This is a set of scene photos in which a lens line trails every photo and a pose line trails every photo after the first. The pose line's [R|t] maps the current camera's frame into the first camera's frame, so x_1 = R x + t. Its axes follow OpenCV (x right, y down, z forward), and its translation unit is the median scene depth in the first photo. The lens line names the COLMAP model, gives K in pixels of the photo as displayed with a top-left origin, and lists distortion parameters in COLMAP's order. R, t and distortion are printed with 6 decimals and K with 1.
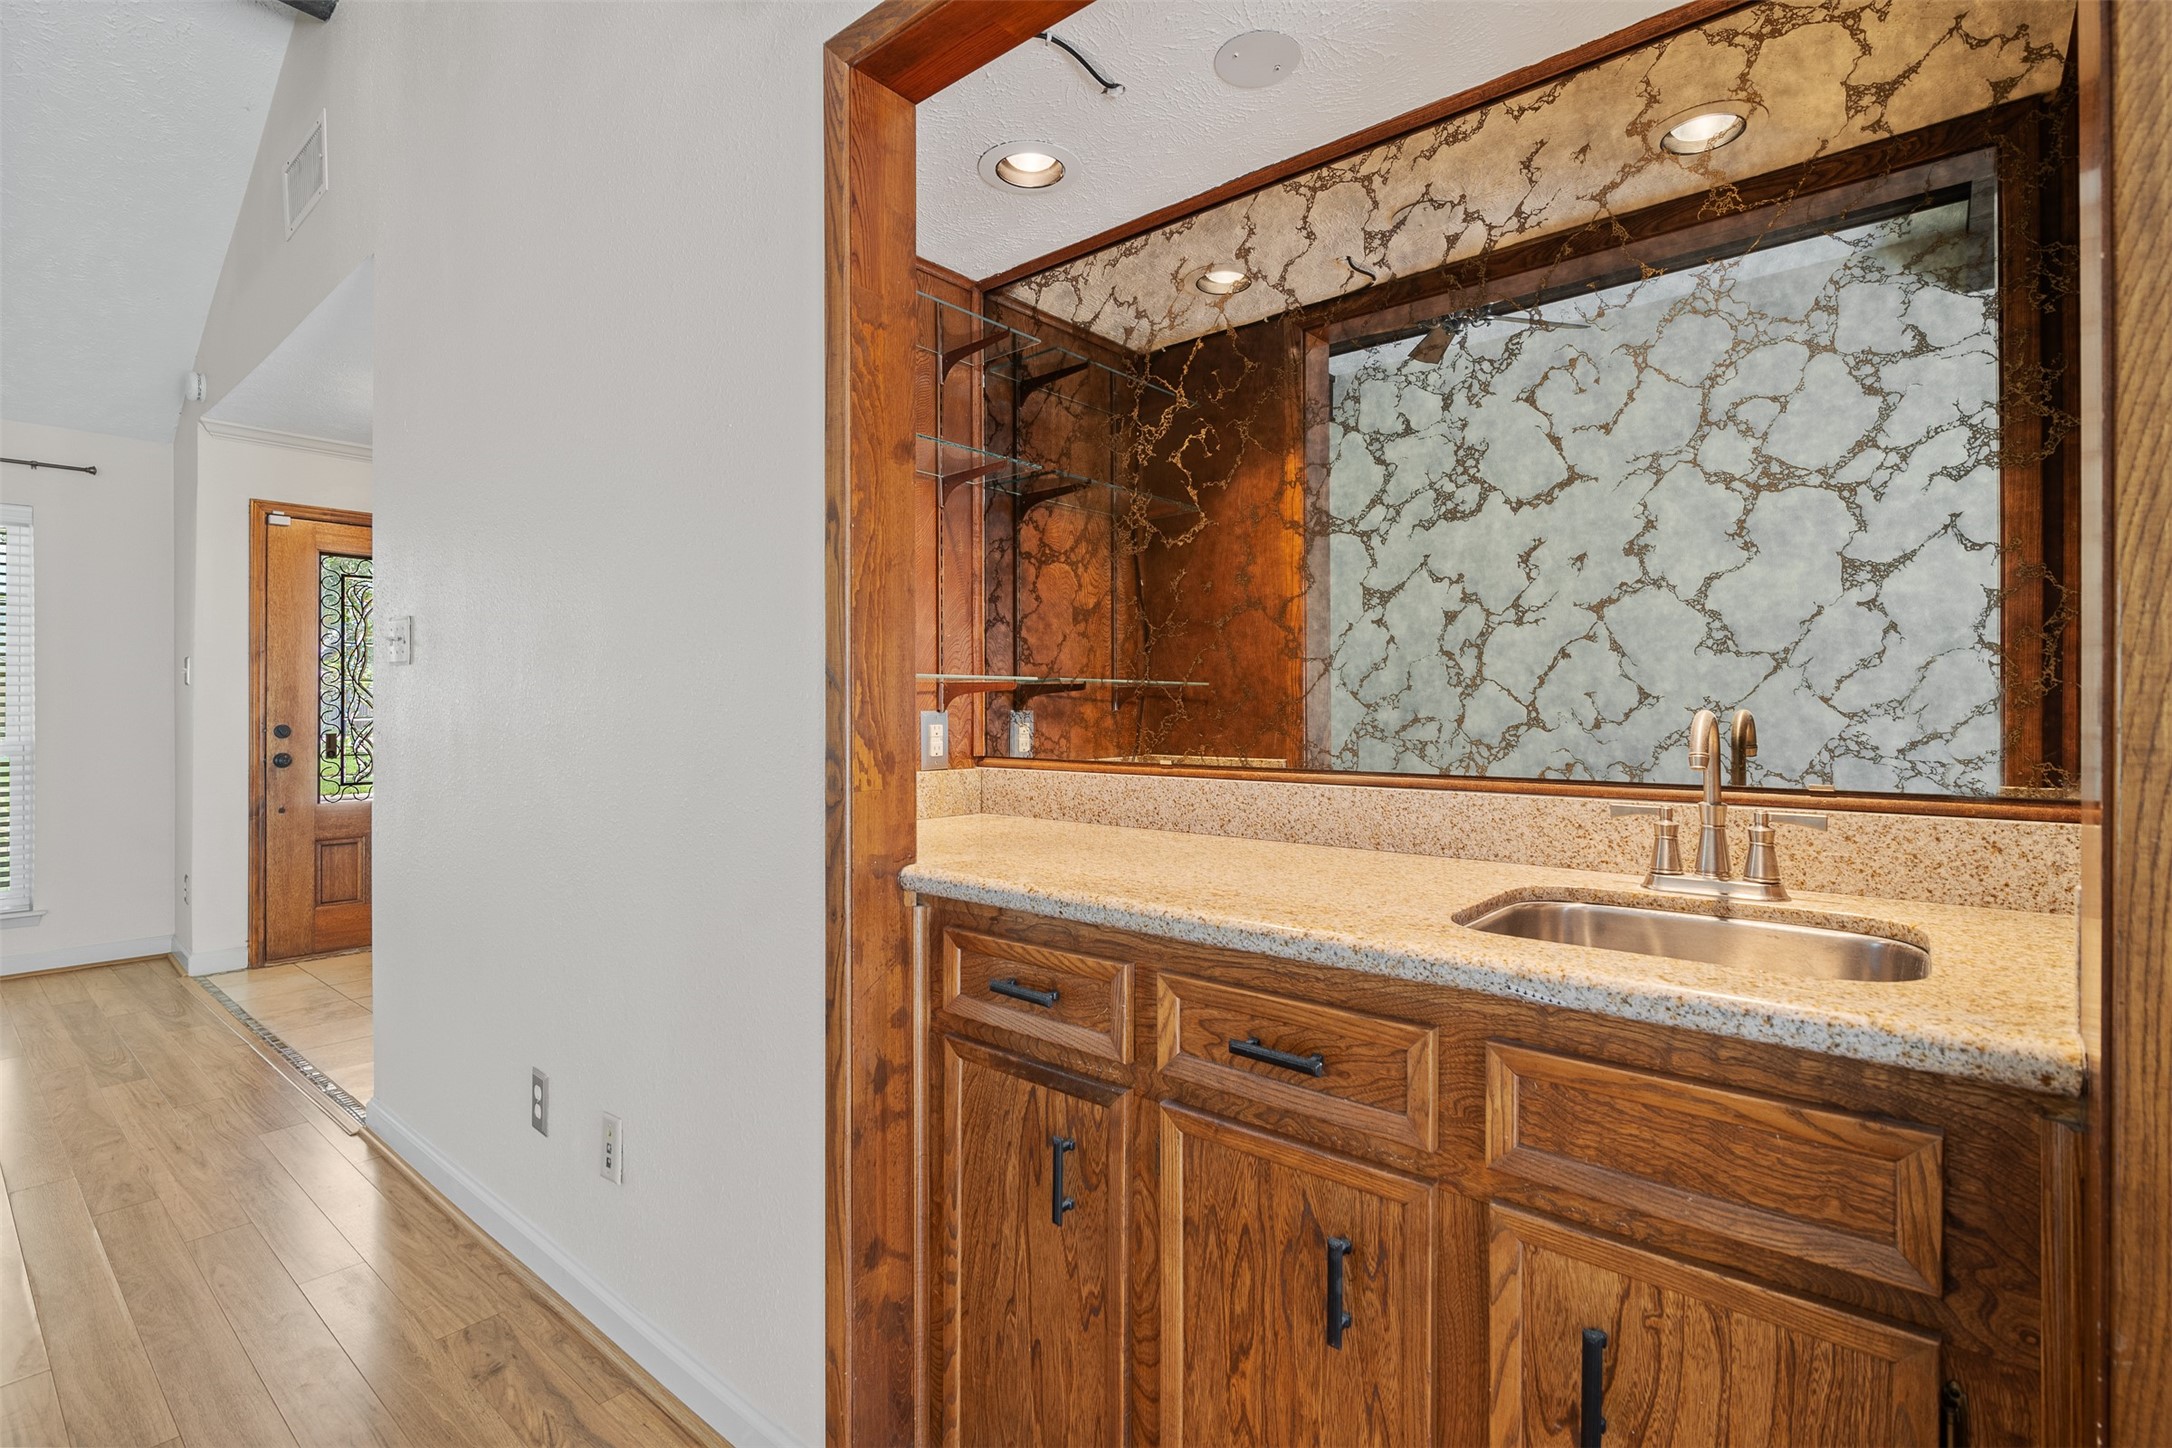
lens RADIAL K [[1013.2, 0, 1092.5], [0, 1013.2, 714.1], [0, 0, 1]] dist [-0.004868, -0.000074]
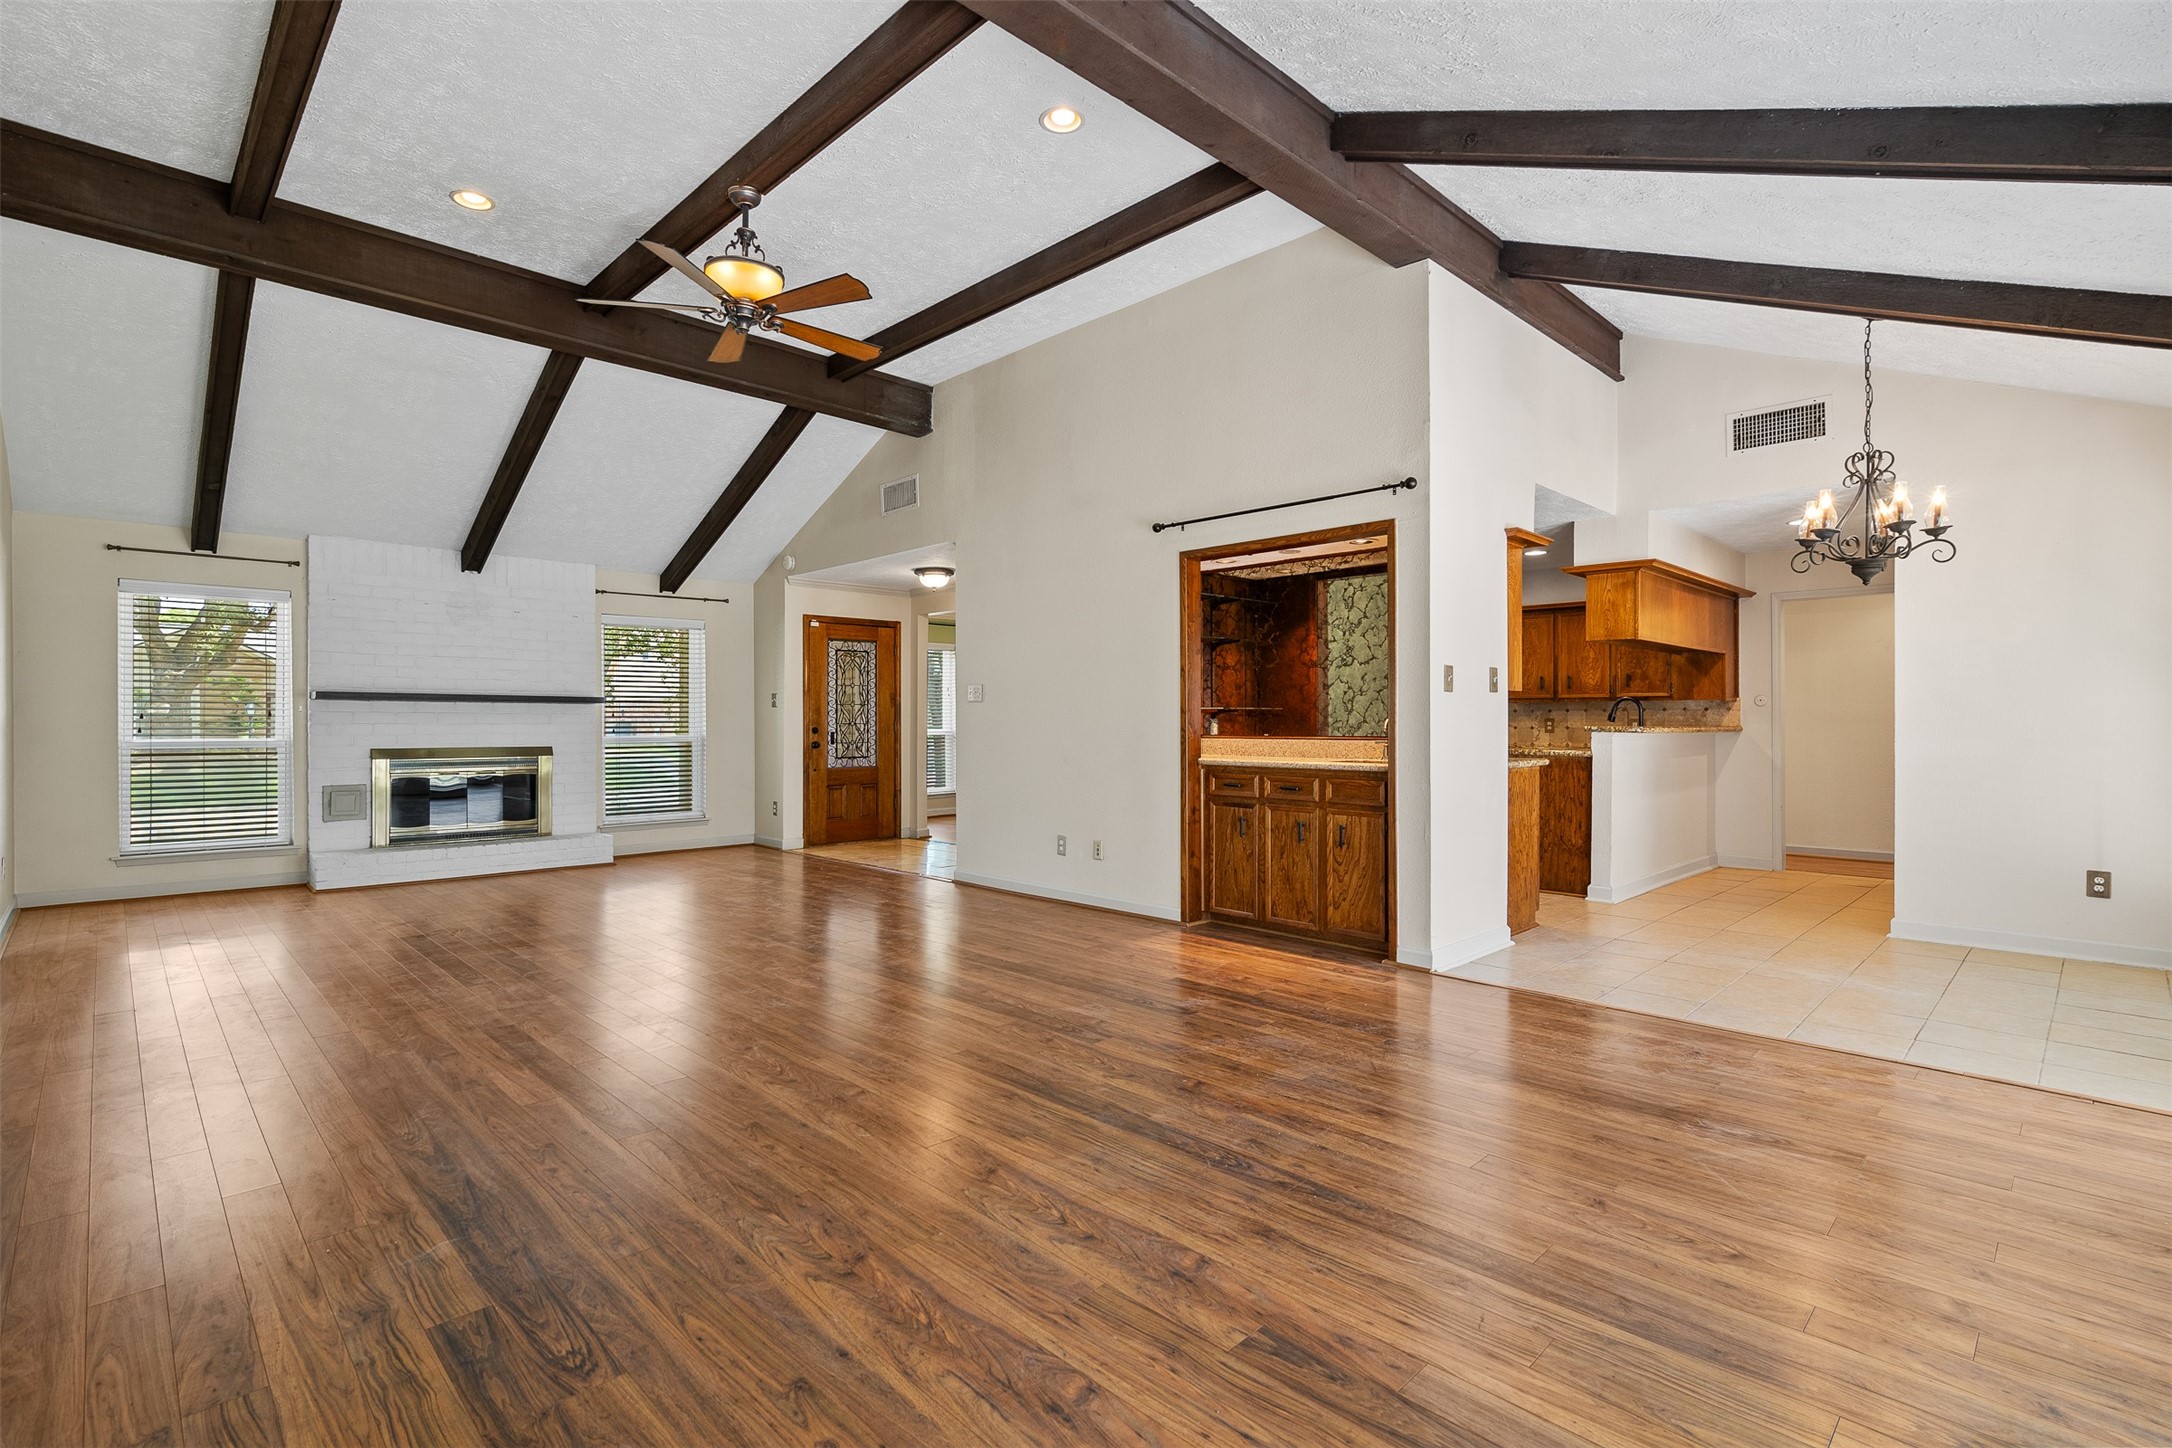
lens RADIAL K [[1013.2, 0, 1096.1], [0, 1013.2, 725.0], [0, 0, 1]] dist [-0.004868, -0.000074]
pose [[0.995776, -0.002613, -0.091777, -0.214464], [0.002864, 0.999993, 0.002600, 0.008627], [0.091770, -0.002852, 0.995776, -2.849527]]
